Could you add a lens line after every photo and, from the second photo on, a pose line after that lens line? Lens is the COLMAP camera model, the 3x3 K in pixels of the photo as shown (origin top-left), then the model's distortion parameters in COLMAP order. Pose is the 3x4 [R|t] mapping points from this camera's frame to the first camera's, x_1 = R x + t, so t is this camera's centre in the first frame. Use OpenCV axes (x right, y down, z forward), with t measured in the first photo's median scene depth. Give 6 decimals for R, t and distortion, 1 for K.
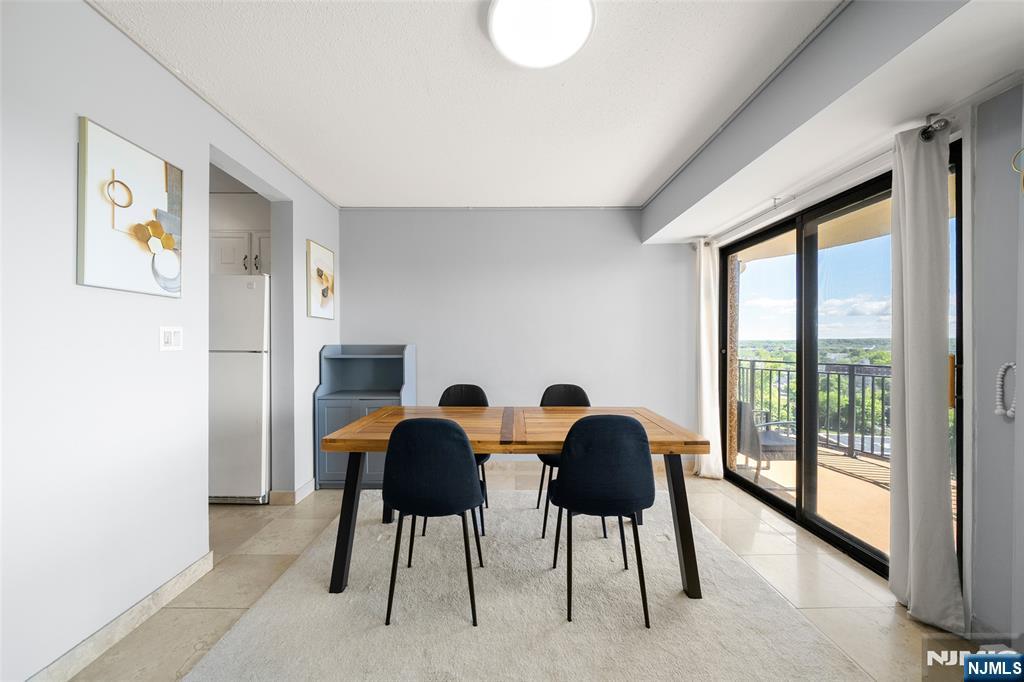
lens RADIAL K [[352.0, 0, 515.5], [0, 352.0, 339.1], [0, 0, 1]] dist [-0.000270, -0.000071]
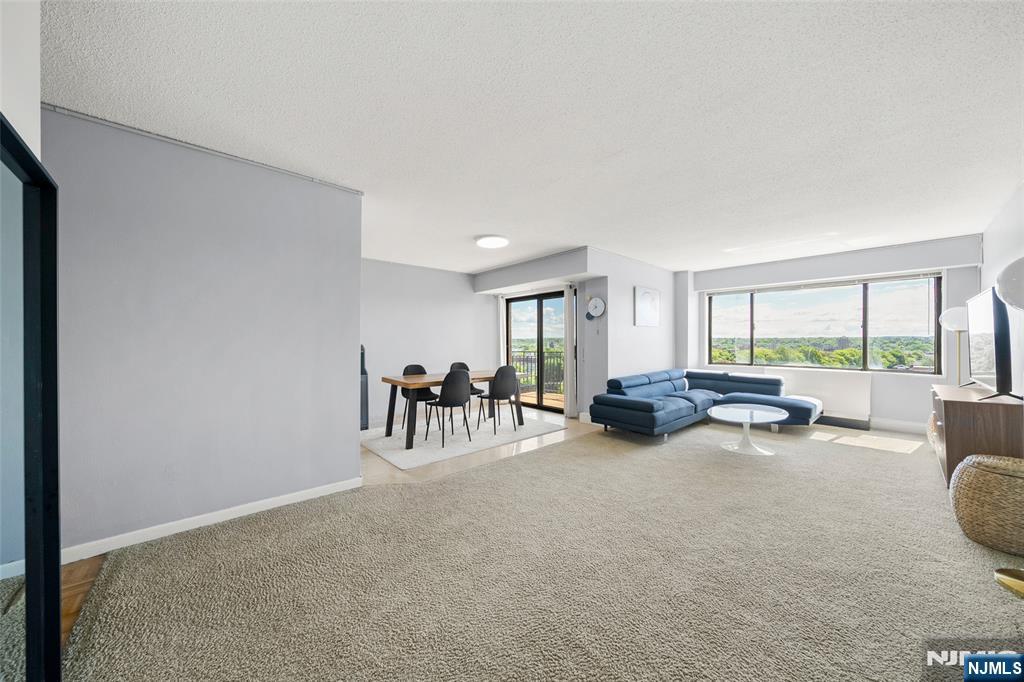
lens RADIAL K [[352.0, 0, 515.5], [0, 352.0, 339.1], [0, 0, 1]] dist [-0.000270, -0.000071]
pose [[0.746766, -0.000604, 0.665087, -1.383366], [-0.001107, 0.999997, 0.002150, -0.028763], [-0.665086, -0.002342, 0.746763, -1.107316]]
